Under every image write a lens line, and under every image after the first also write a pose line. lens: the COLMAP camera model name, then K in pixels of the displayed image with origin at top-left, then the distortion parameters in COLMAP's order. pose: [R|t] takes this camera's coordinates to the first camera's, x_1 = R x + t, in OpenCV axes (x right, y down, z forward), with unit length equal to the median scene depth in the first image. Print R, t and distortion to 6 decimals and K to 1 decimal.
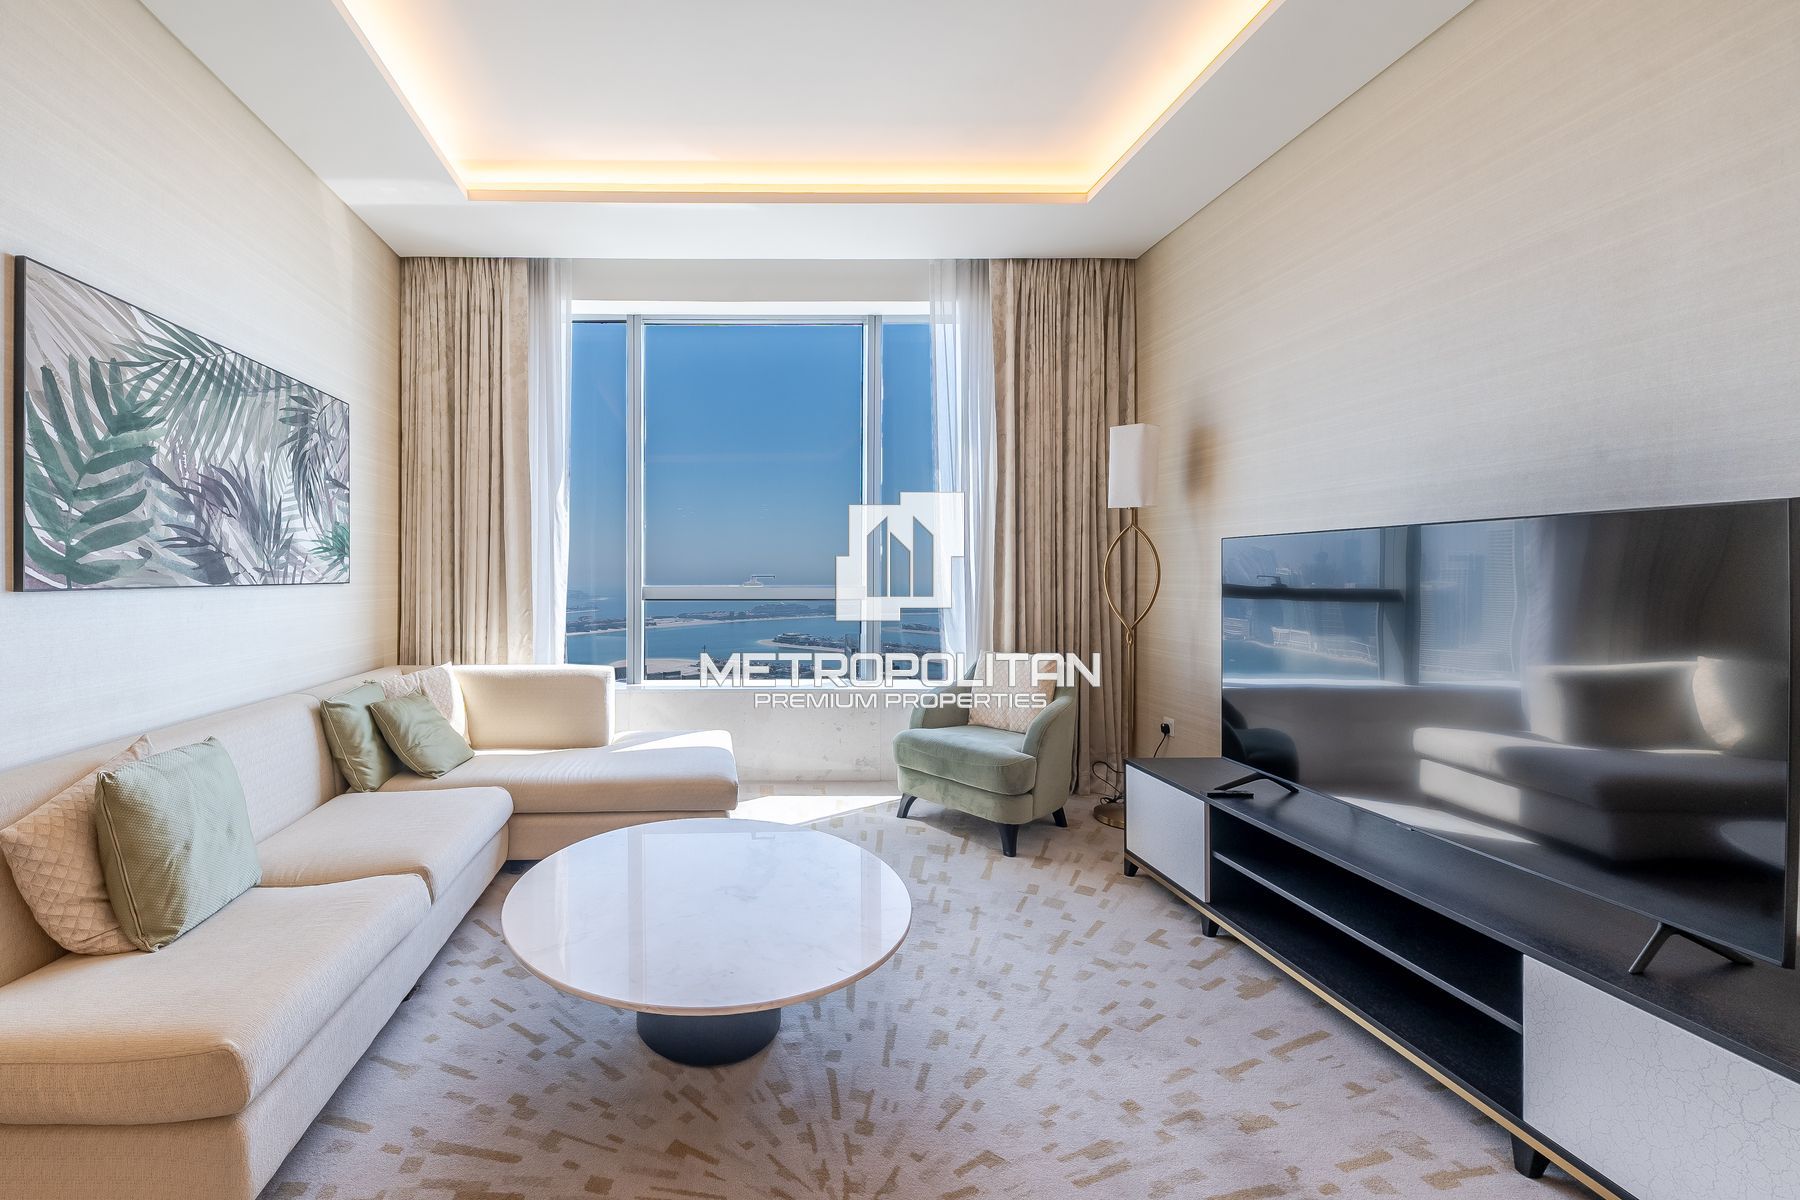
lens RADIAL K [[660.1, 0, 772.1], [0, 660.1, 561.2], [0, 0, 1]] dist [-0.000627, -0.000064]
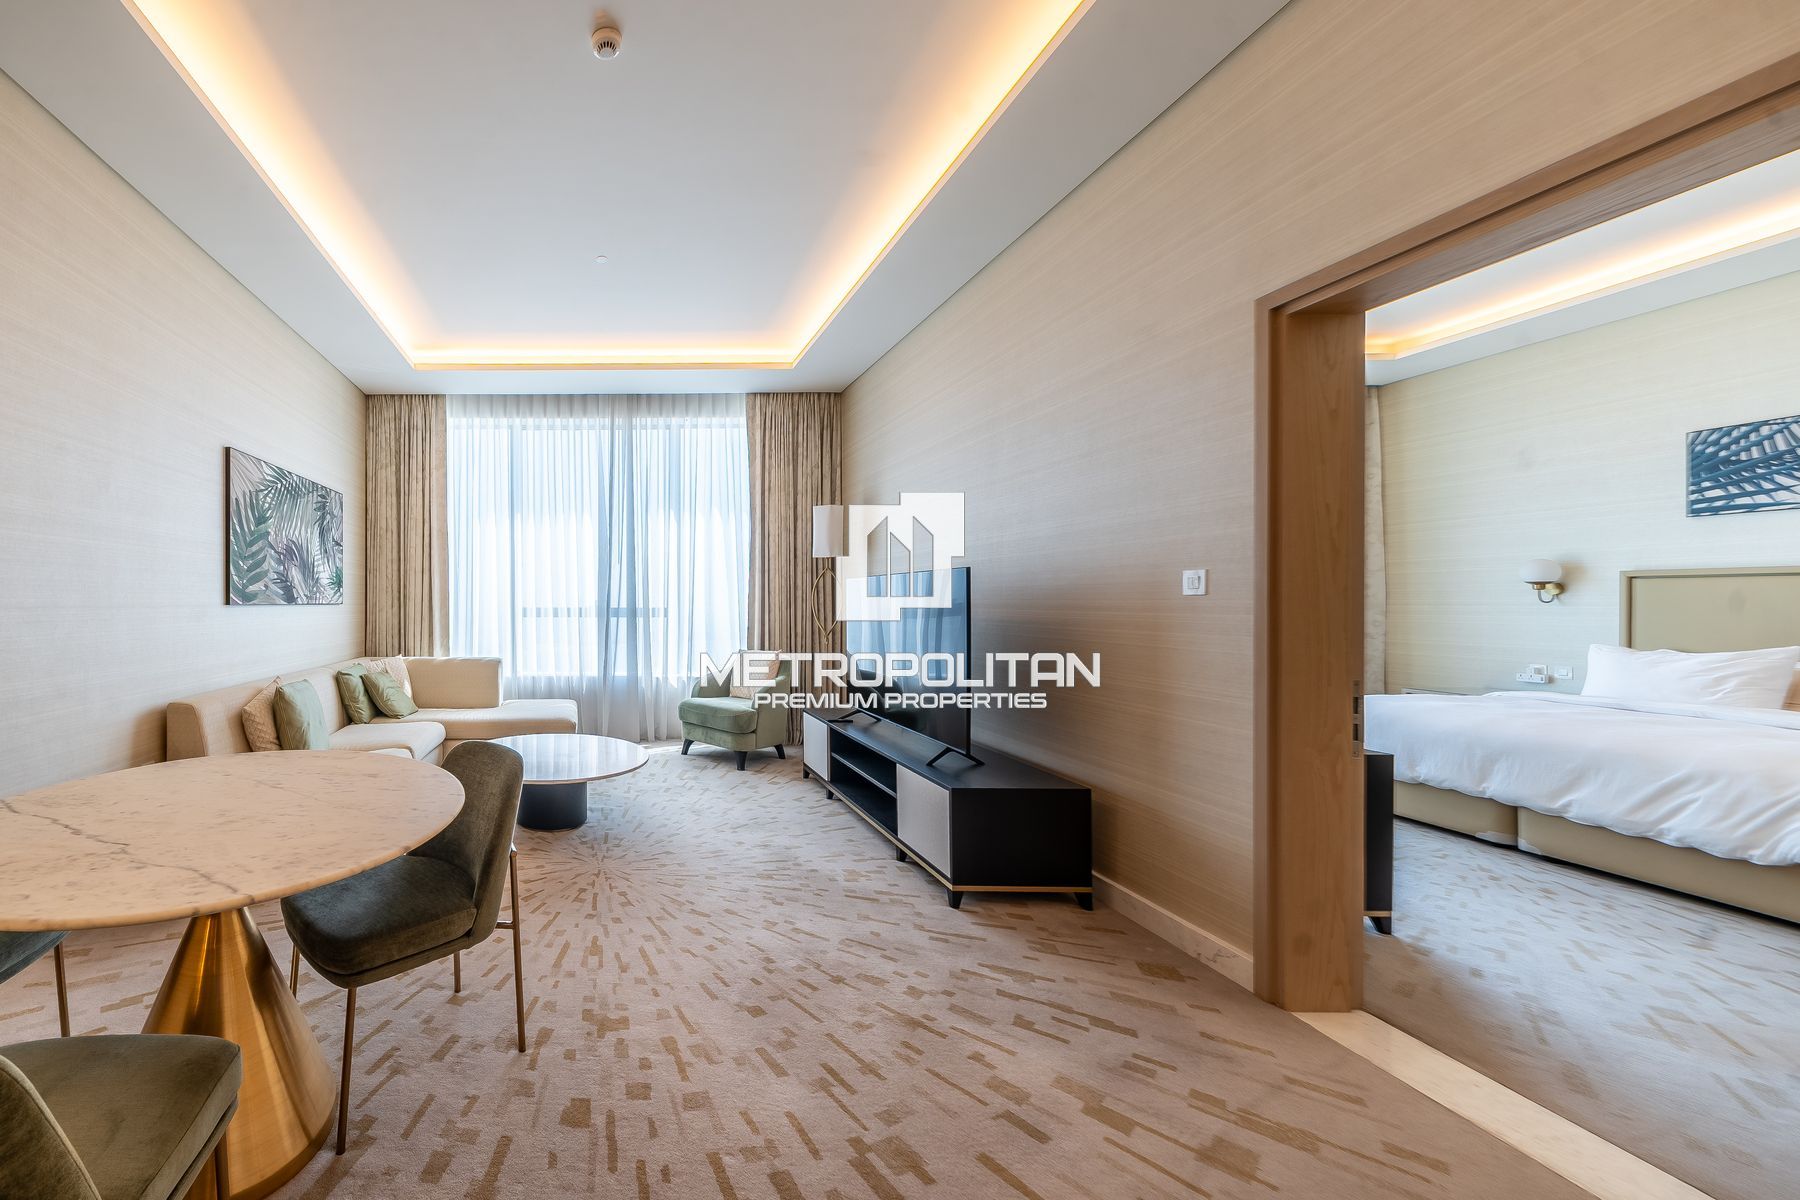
lens RADIAL K [[624.5, 0, 599.8], [0, 624.5, 603.4], [0, 0, 1]] dist [0.000432, 0.000007]
pose [[0.997272, 0.003026, -0.073747, 0.161125], [-0.001407, 0.999757, 0.021997, -0.004661], [0.073796, -0.021833, 0.997034, -0.745951]]
